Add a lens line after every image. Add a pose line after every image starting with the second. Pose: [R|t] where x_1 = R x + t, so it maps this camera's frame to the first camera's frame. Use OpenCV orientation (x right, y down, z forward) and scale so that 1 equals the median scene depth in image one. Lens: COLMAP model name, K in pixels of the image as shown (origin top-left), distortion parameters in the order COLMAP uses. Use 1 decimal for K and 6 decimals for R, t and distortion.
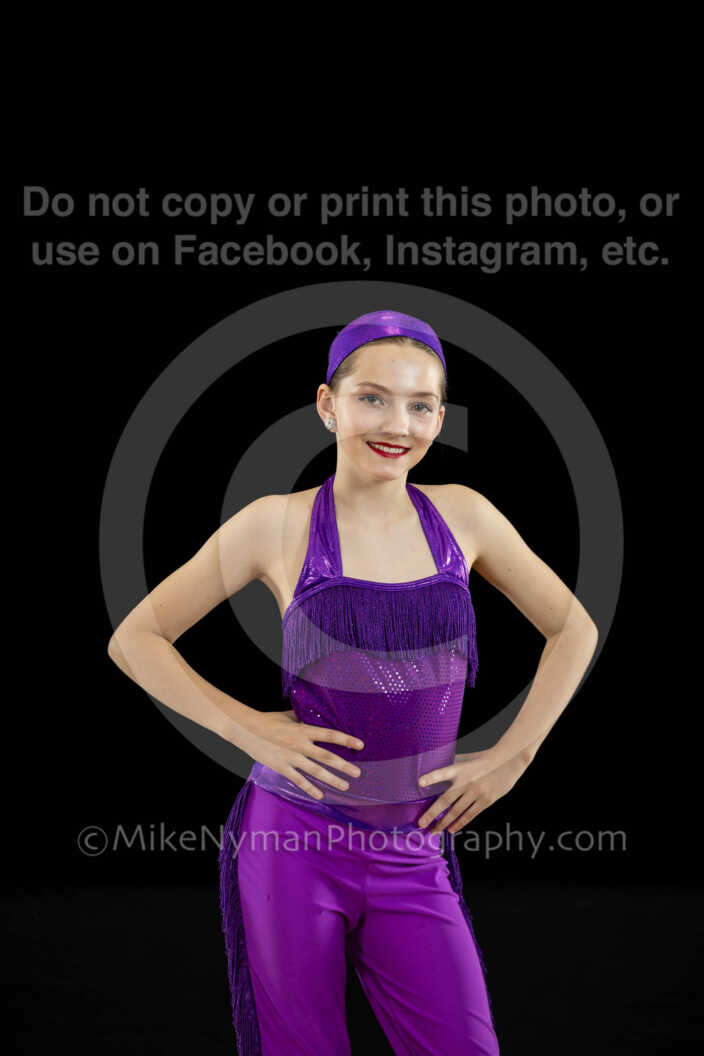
lens RADIAL K [[5579.5, 0, 345.5], [0, 5579.5, 525.1], [0, 0, 1]] dist [0.432943, 0.000000]
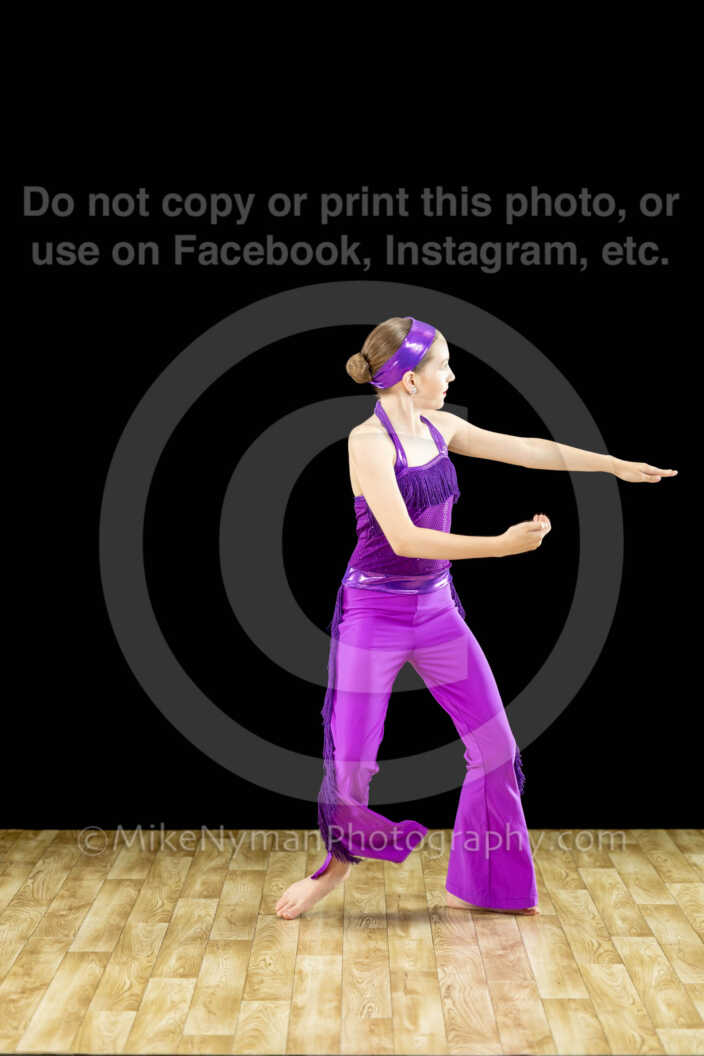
lens RADIAL K [[3329.4, 0, 357.9], [0, 3329.4, 526.9], [0, 0, 1]] dist [-0.266434, 0.000000]
pose [[0.999998, 0.000041, 0.001878, 0.001108], [-0.000044, 0.999999, 0.001658, -0.000670], [-0.001878, -0.001658, 0.999997, 0.405606]]
